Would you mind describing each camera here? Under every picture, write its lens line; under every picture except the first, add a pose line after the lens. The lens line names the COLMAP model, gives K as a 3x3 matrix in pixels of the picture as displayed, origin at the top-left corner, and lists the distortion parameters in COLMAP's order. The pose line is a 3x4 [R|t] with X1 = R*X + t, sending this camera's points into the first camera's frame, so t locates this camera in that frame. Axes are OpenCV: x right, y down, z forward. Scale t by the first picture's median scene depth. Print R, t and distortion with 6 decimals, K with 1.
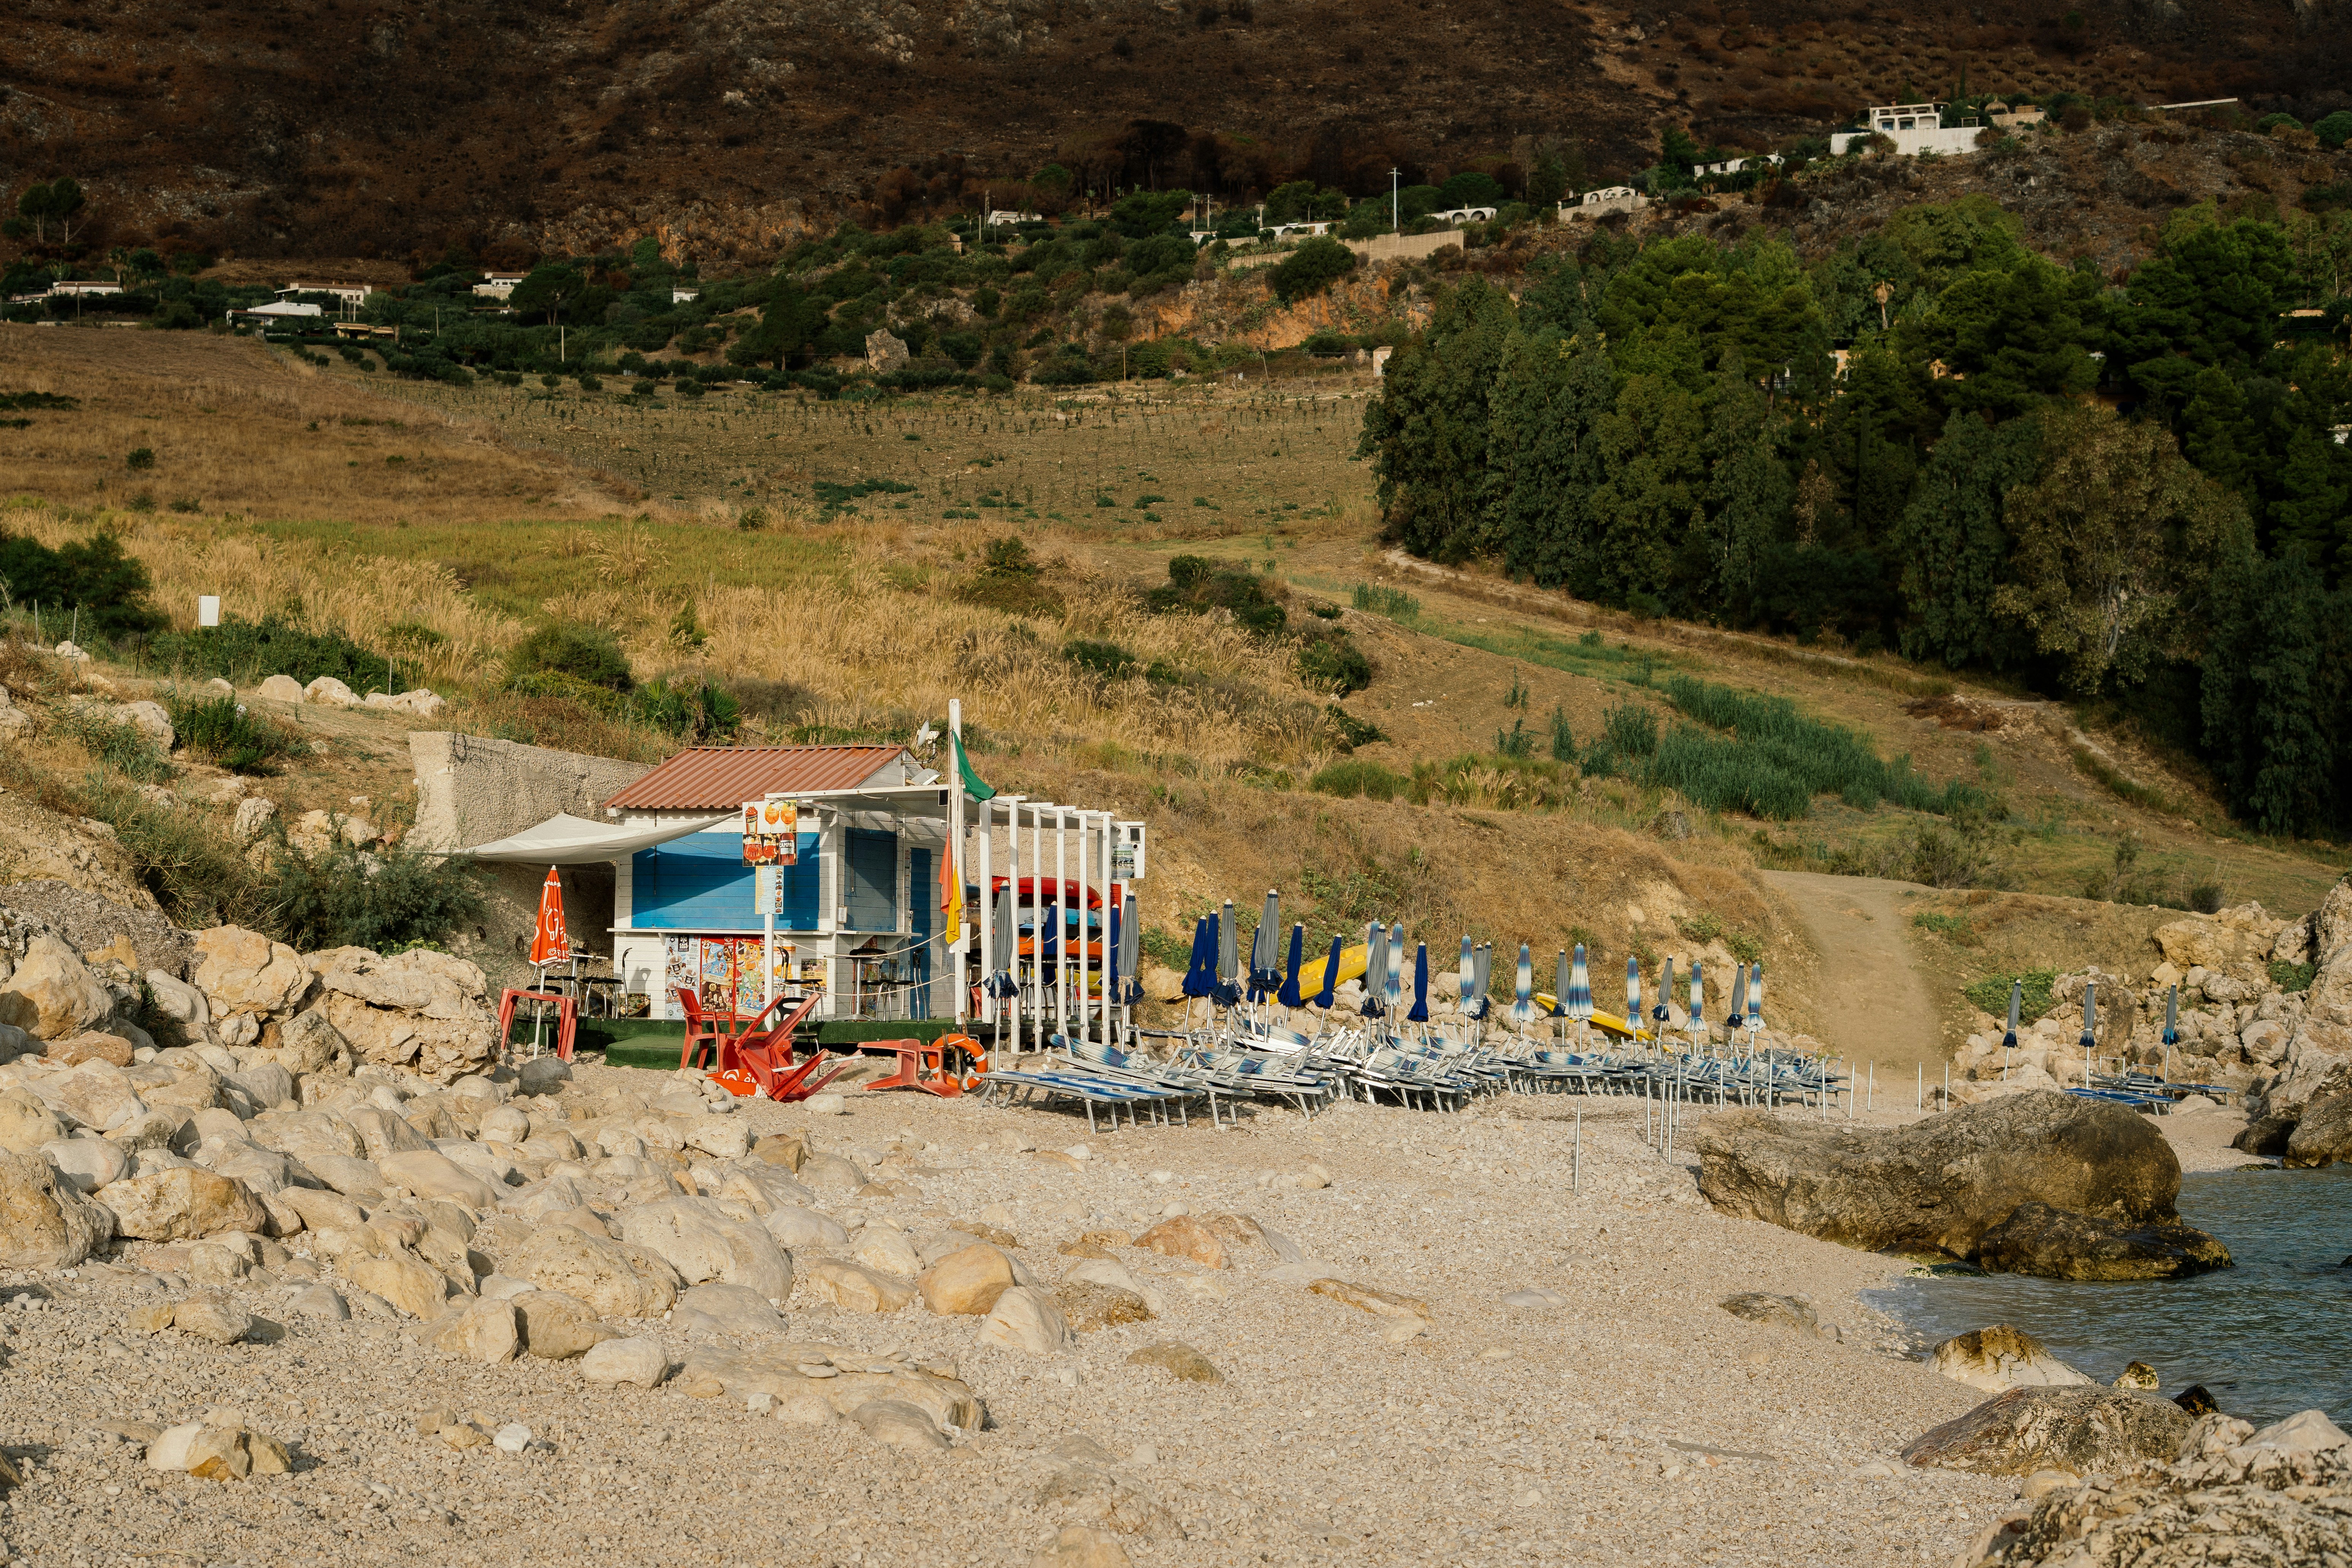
lens RADIAL K [[2870.1, 0, 1176.0], [0, 2870.1, 784.0], [0, 0, 1]] dist [0.026770, -0.018675]
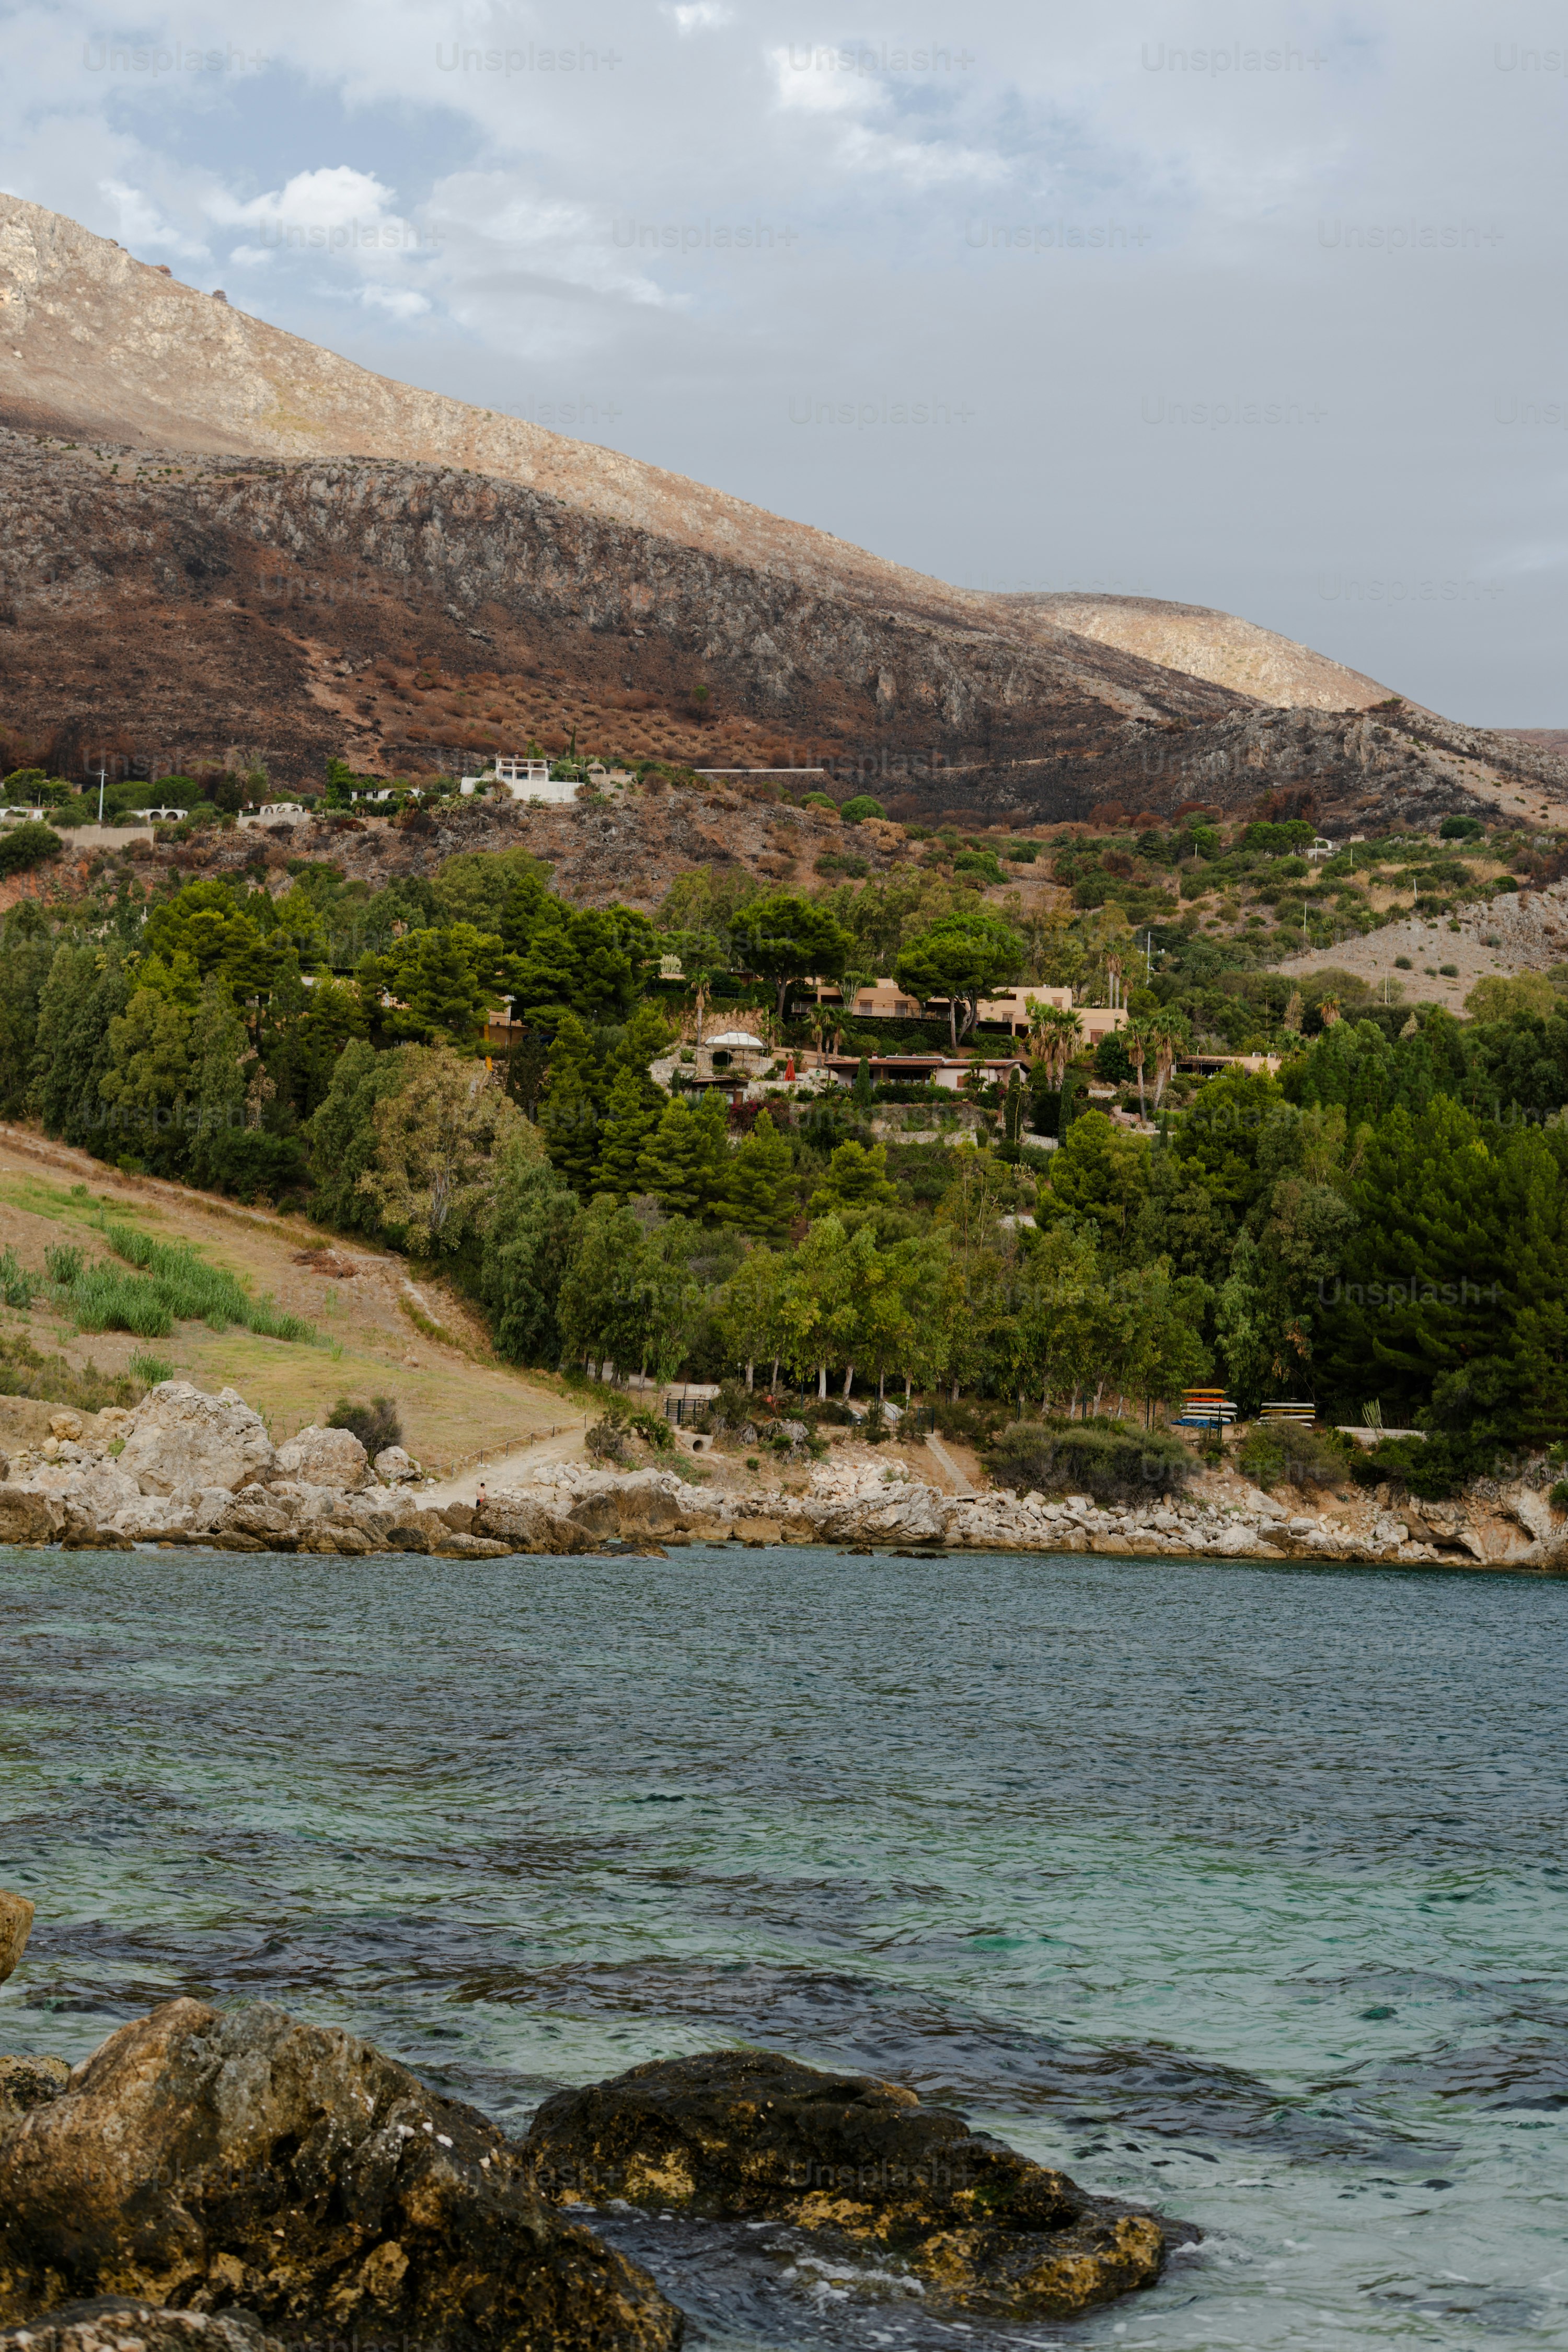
lens RADIAL K [[2870.1, 0, 784.0], [0, 2870.1, 1176.0], [0, 0, 1]] dist [0.026770, -0.018675]
pose [[0.977979, 0.059763, 0.199965, 0.127469], [-0.052863, 0.997813, -0.039676, -0.014264], [-0.201899, 0.028231, 0.978999, -0.226899]]
